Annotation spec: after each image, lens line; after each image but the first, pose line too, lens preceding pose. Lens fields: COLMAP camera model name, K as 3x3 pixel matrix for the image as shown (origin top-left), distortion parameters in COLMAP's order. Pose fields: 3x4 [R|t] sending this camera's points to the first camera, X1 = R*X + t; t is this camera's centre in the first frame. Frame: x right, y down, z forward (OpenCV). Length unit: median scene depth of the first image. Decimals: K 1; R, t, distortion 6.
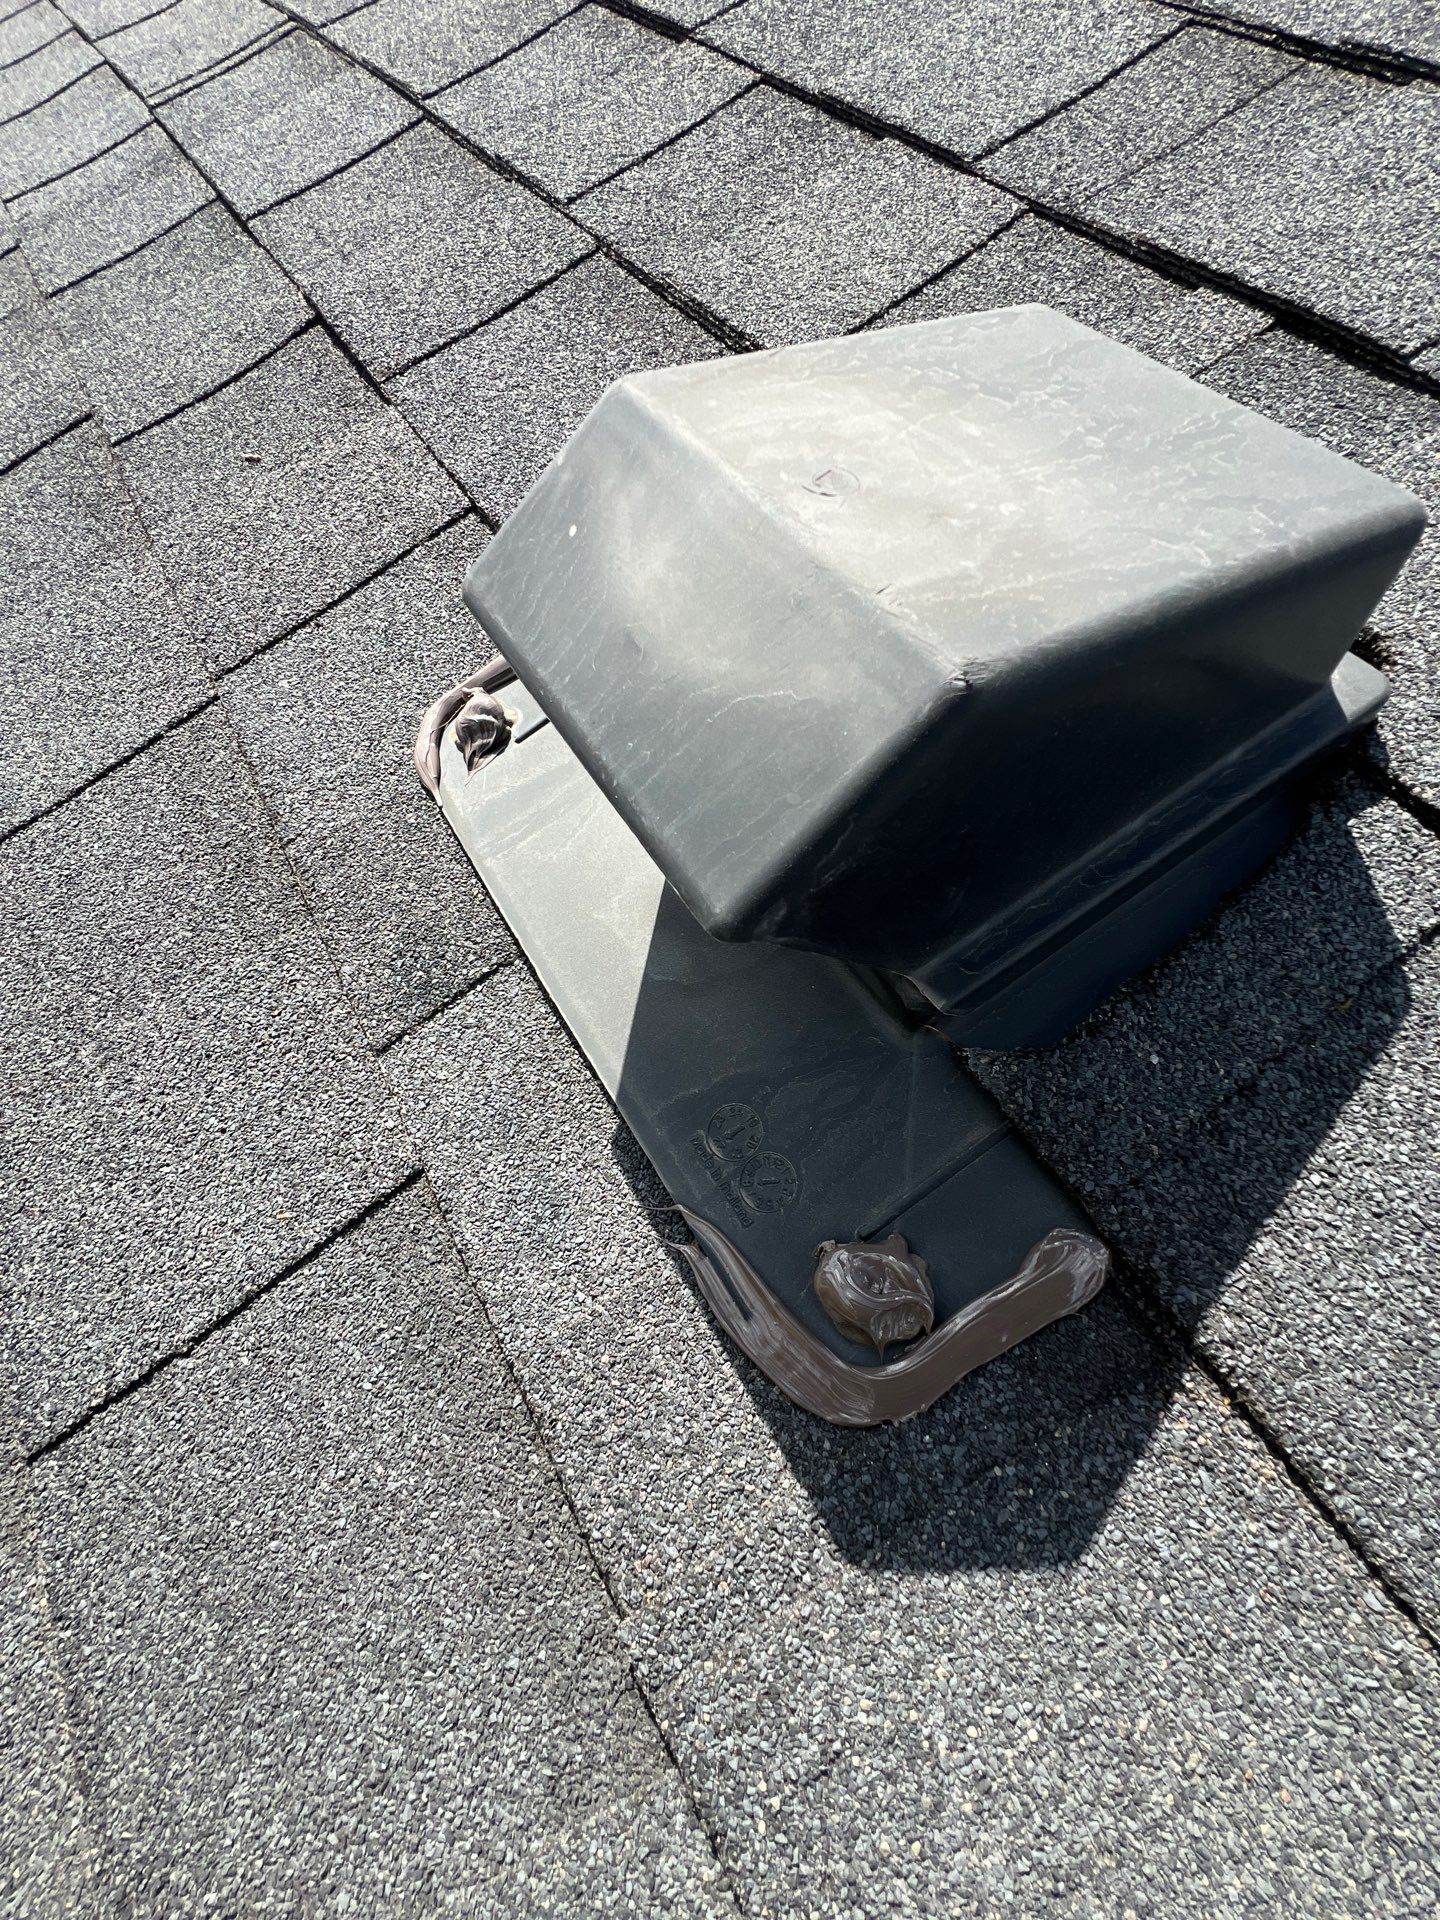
lens RADIAL K [[768.8, 0, 722.9], [0, 768.8, 956.7], [0, 0, 1]] dist [-0.003089, 0.000342]
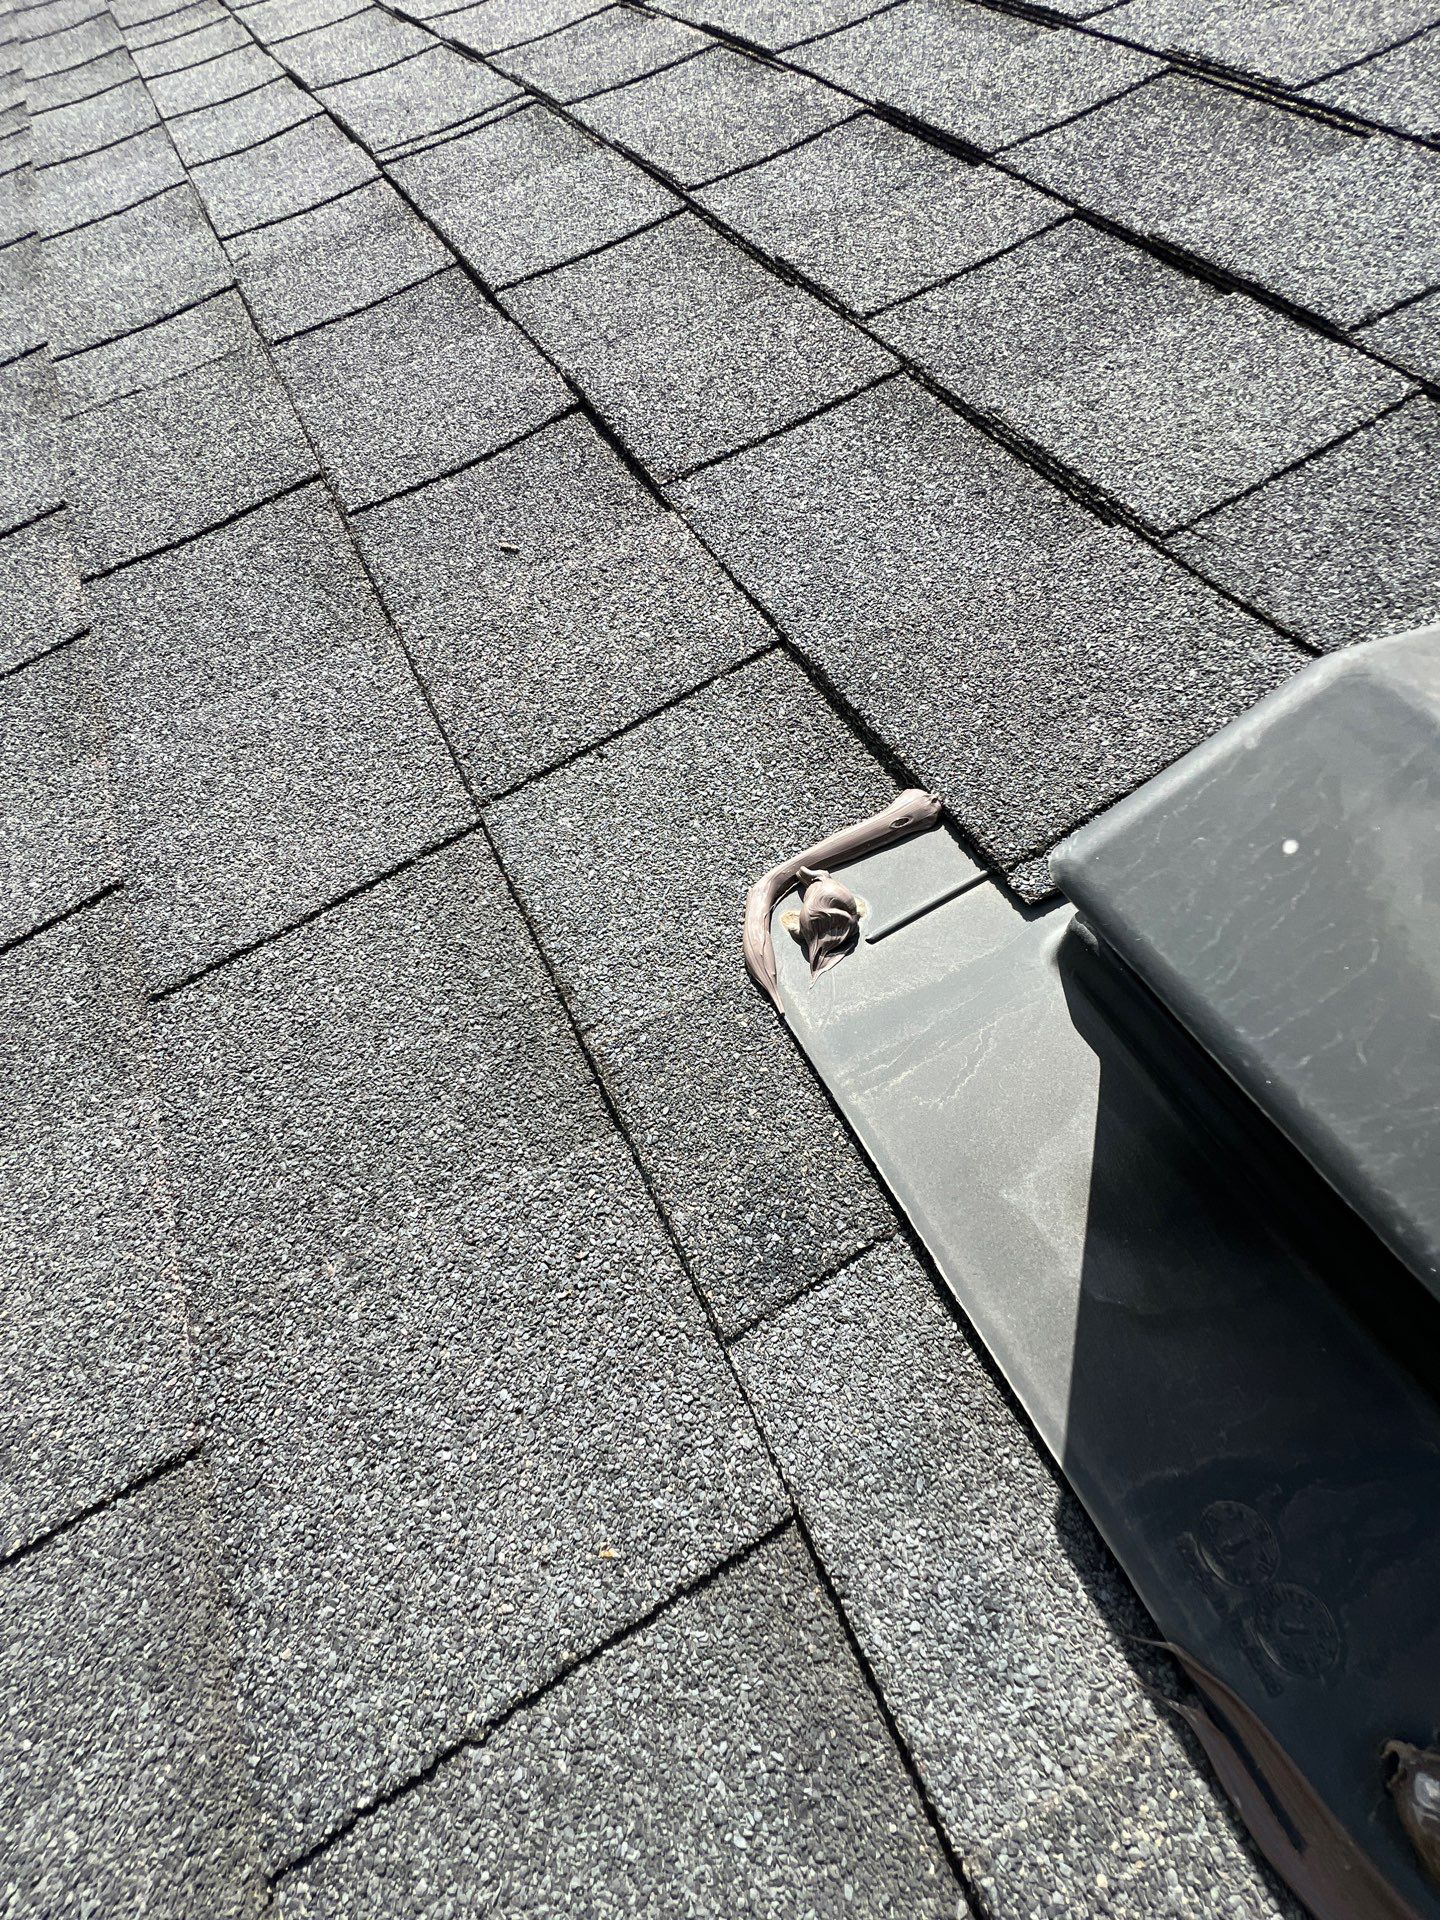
lens RADIAL K [[767.3, 0, 724.2], [0, 767.3, 957.8], [0, 0, 1]] dist [-0.003692, 0.000629]
pose [[0.994384, 0.105796, -0.002701, -0.528647], [-0.105799, 0.993143, -0.049737, -0.251694], [-0.002580, 0.049744, 0.998759, 0.185502]]
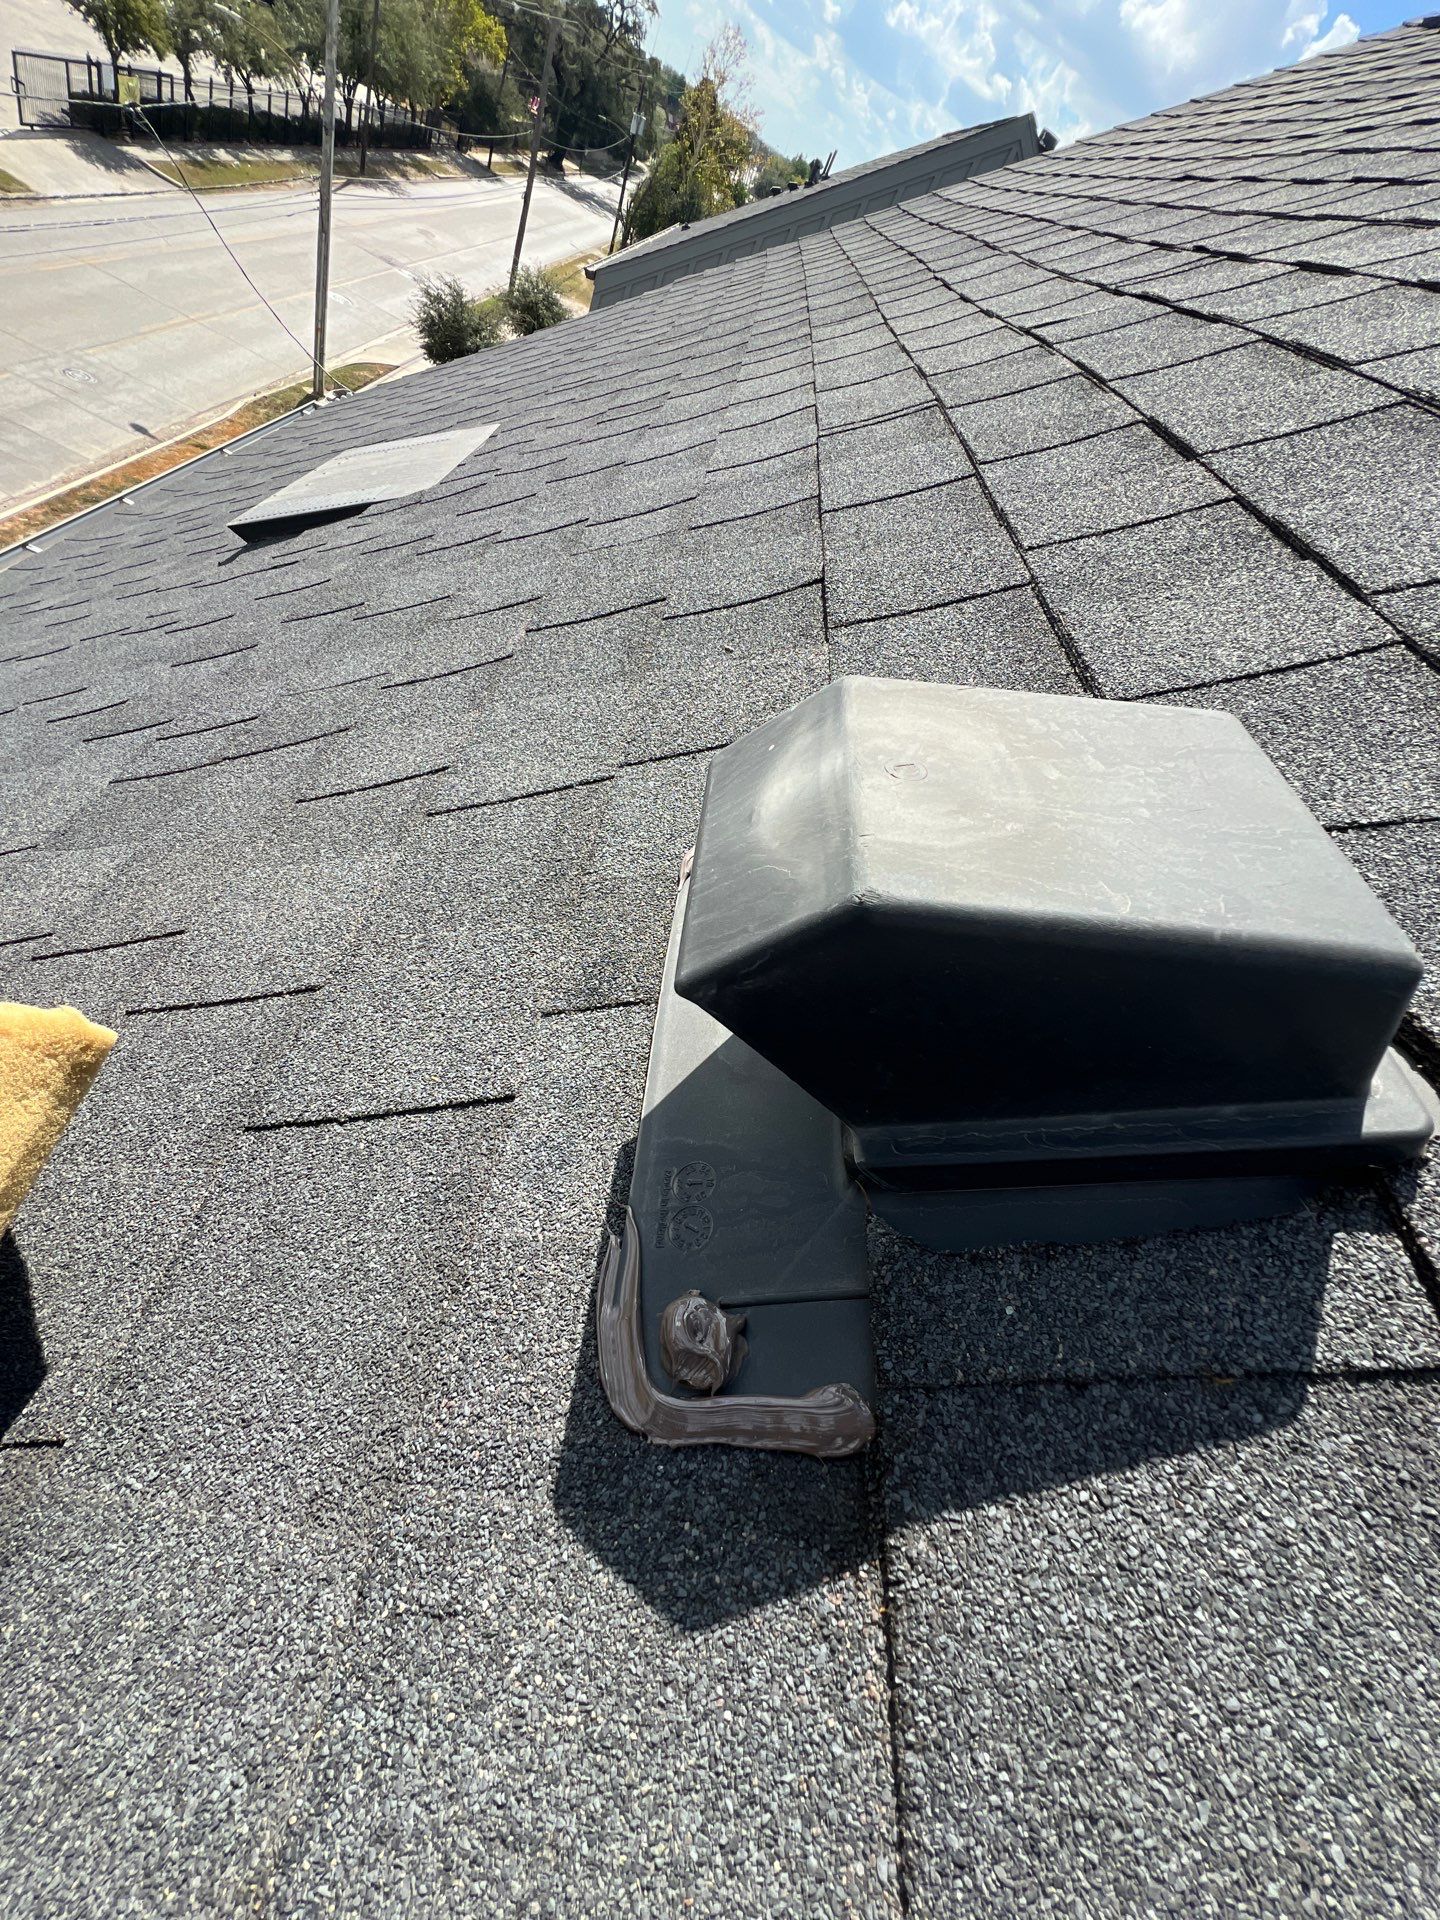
lens RADIAL K [[768.8, 0, 722.9], [0, 768.8, 956.7], [0, 0, 1]] dist [-0.003089, 0.000342]
pose [[0.803144, 0.416573, -0.425943, 0.409961], [-0.503795, 0.856494, -0.112287, 0.025617], [0.318041, 0.304771, 0.897755, -0.221915]]
